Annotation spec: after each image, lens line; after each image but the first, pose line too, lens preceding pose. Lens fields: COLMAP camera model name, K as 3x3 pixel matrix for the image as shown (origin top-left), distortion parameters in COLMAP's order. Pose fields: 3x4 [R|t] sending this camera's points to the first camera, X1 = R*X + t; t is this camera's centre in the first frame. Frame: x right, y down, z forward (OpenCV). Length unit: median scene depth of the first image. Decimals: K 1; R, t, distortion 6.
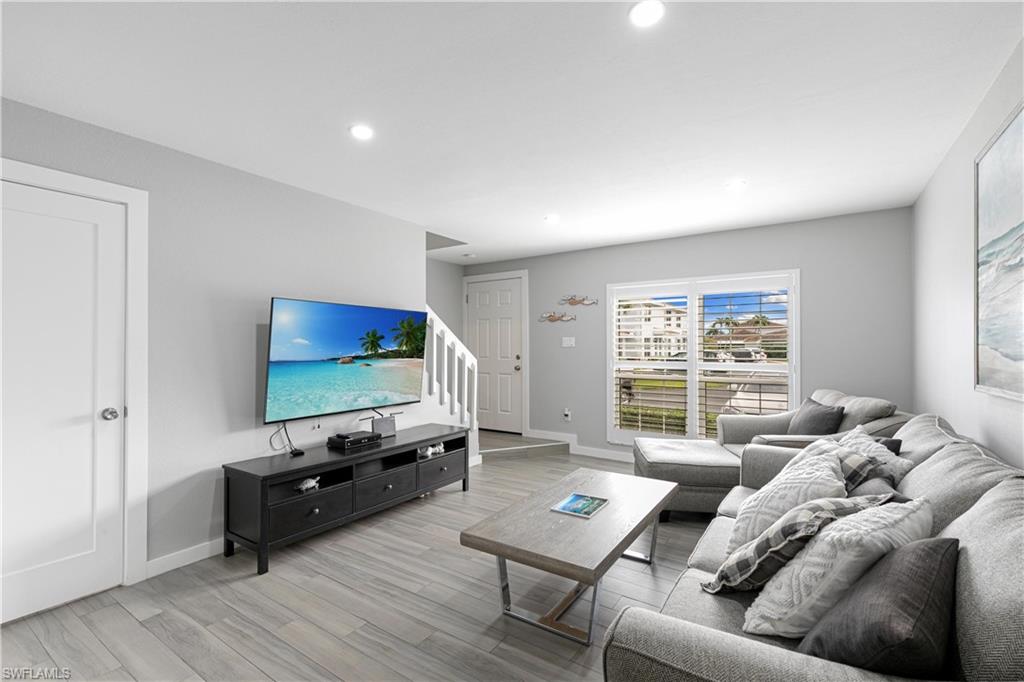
lens RADIAL K [[456.7, 0, 511.9], [0, 456.7, 336.7], [0, 0, 1]] dist [0.010024, -0.002136]
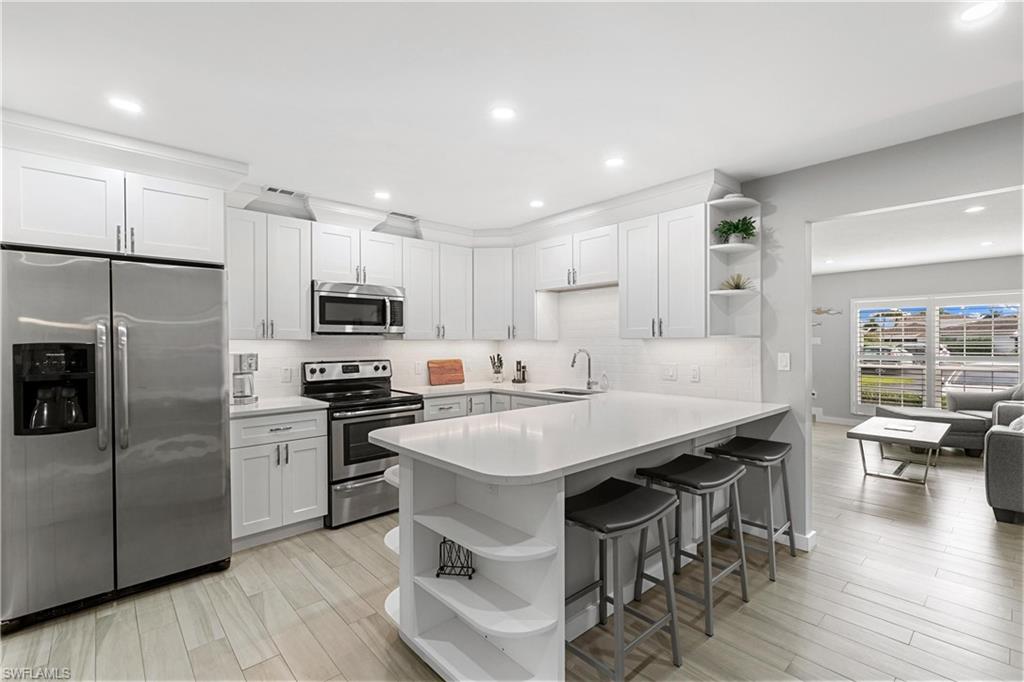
lens RADIAL K [[456.7, 0, 516.9], [0, 456.7, 343.7], [0, 0, 1]] dist [0.010024, -0.002136]
pose [[0.972675, -0.006996, -0.232067, -0.430500], [0.012034, 0.999721, 0.020303, -0.019997], [0.231860, -0.022541, 0.972488, -0.556806]]
